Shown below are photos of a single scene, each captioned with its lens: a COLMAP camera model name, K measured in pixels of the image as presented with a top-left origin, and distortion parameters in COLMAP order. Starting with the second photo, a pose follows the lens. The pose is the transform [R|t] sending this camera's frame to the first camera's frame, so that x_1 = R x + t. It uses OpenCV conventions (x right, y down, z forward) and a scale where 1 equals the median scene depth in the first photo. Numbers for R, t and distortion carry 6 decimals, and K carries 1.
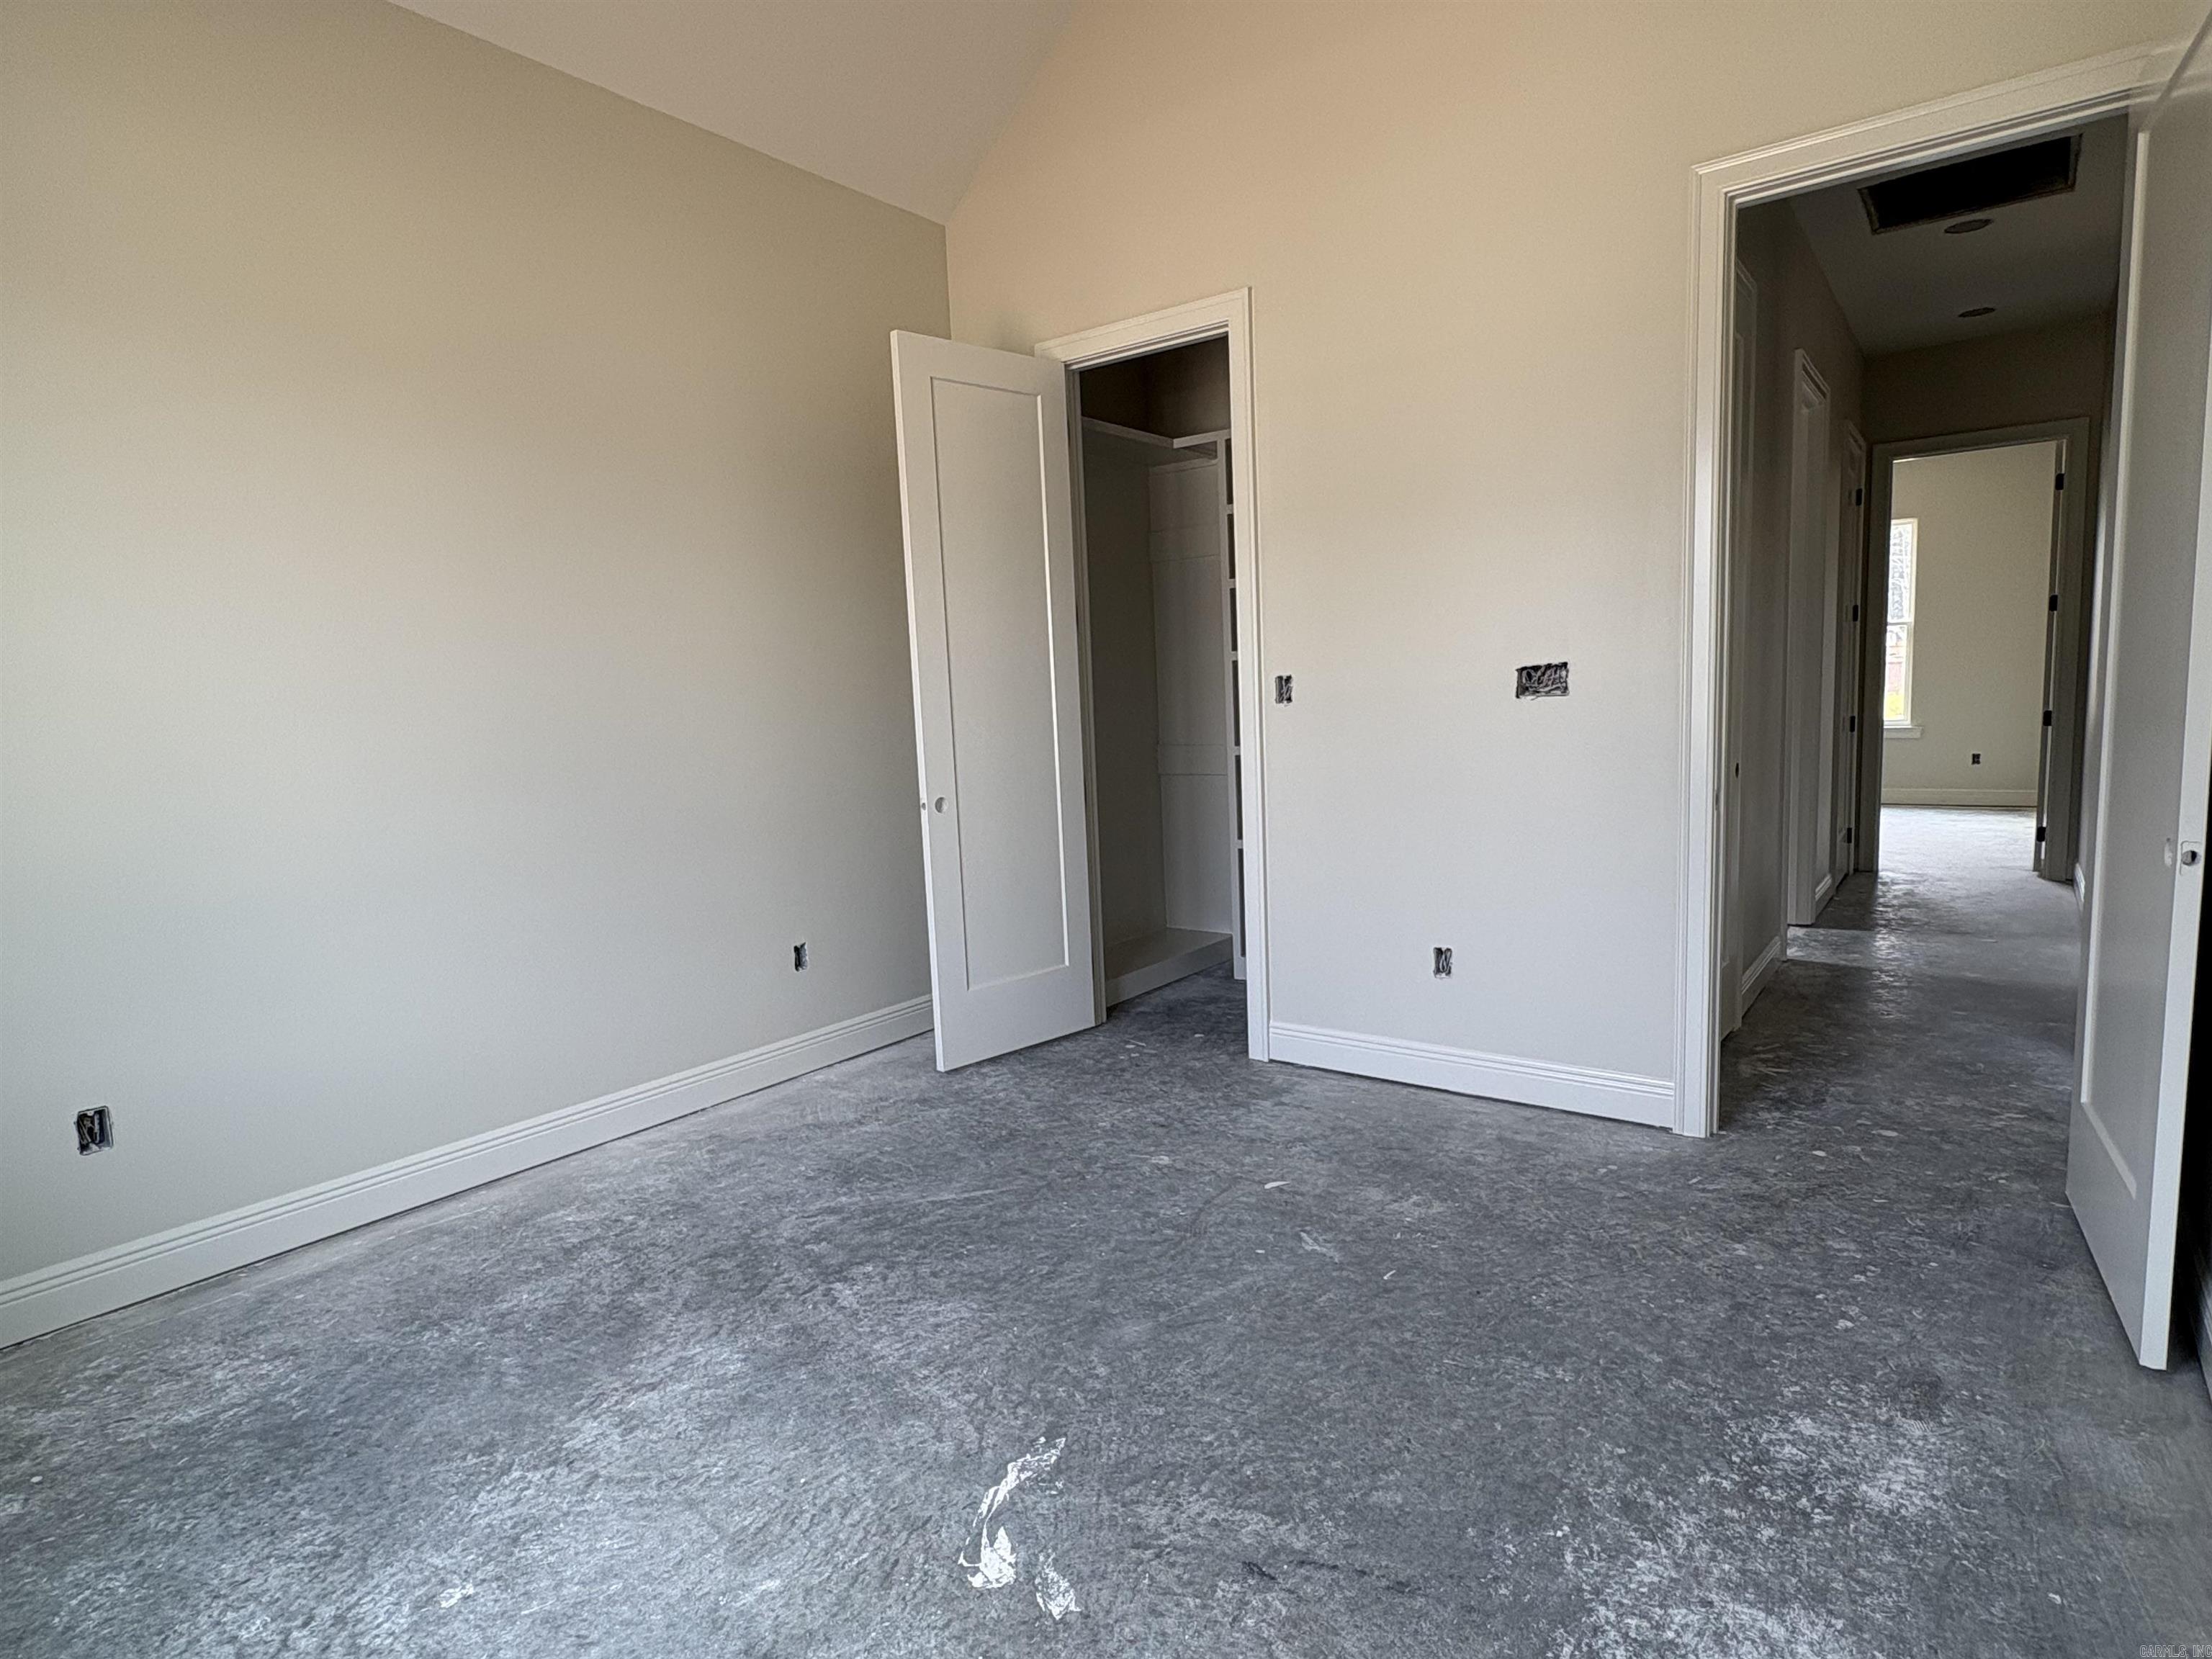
lens RADIAL K [[1185.2, 0, 1110.4], [0, 1185.2, 831.1], [0, 0, 1]] dist [-0.005884, 0.001440]
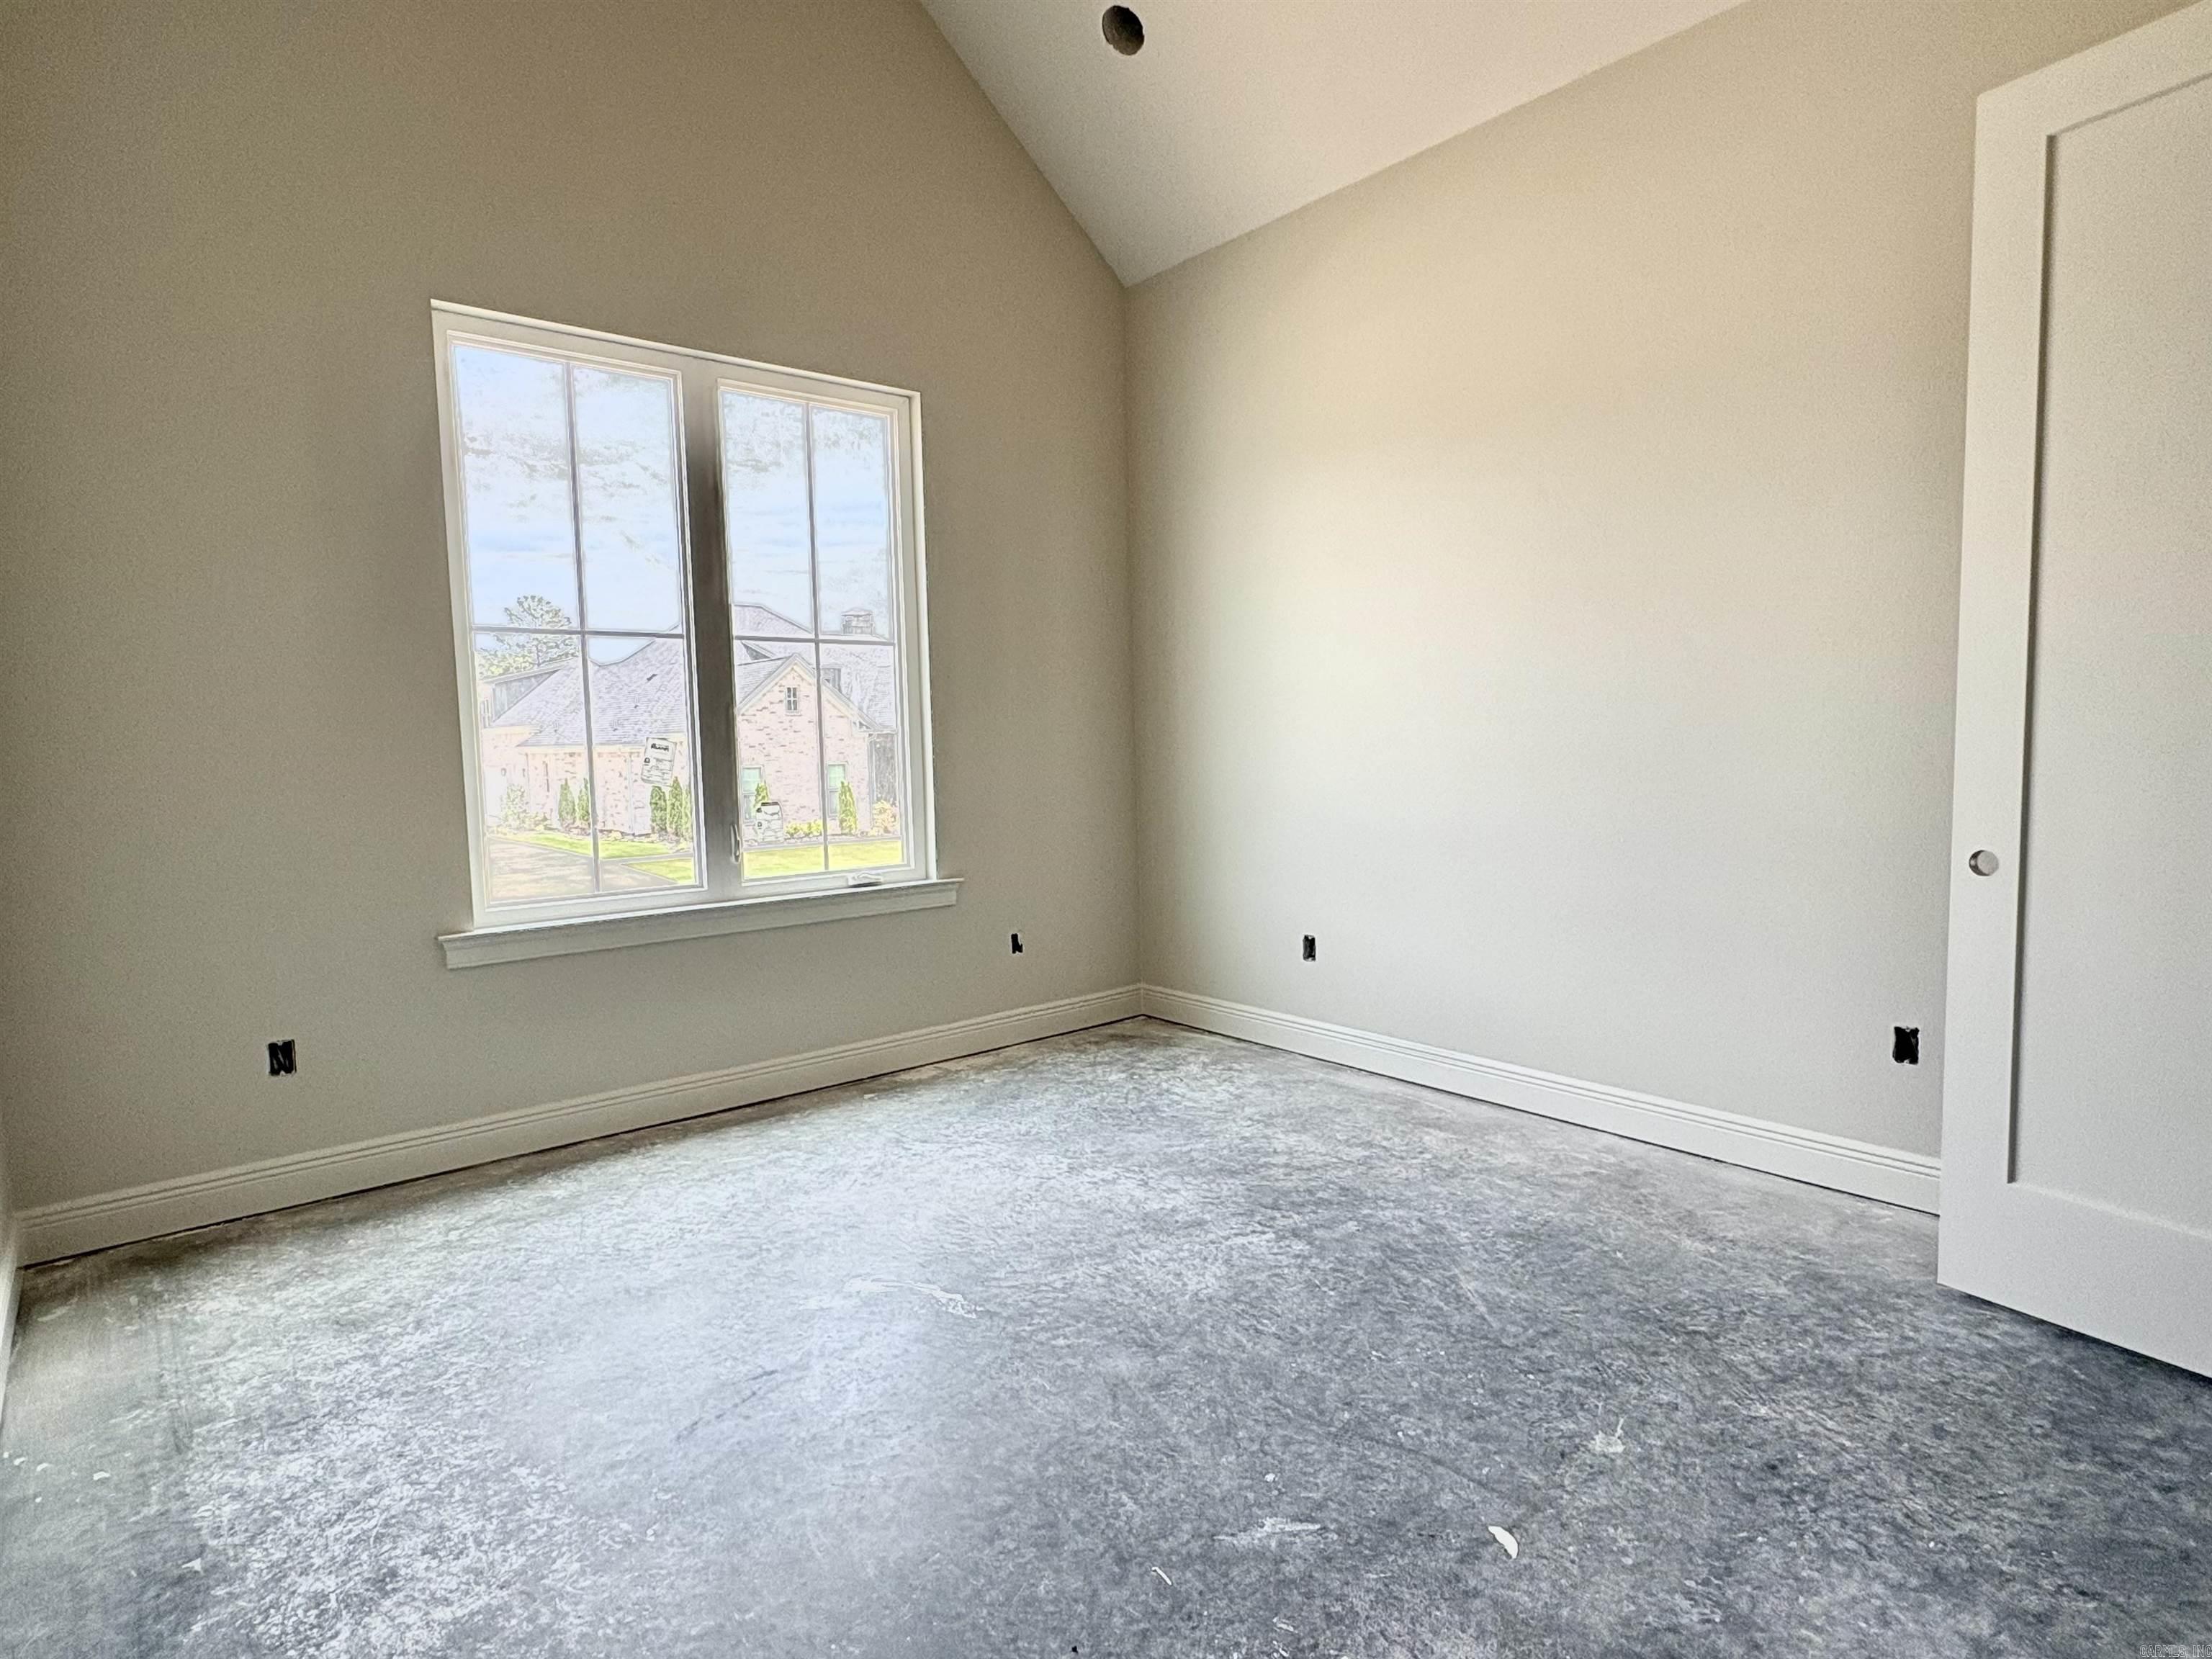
lens RADIAL K [[1185.2, 0, 1086.6], [0, 1185.2, 828.7], [0, 0, 1]] dist [-0.005884, 0.001440]
pose [[-0.228228, 0.126519, -0.965352, 0.812215], [-0.081927, 0.985508, 0.148530, -0.136310], [0.970155, 0.112987, -0.214555, 1.015331]]
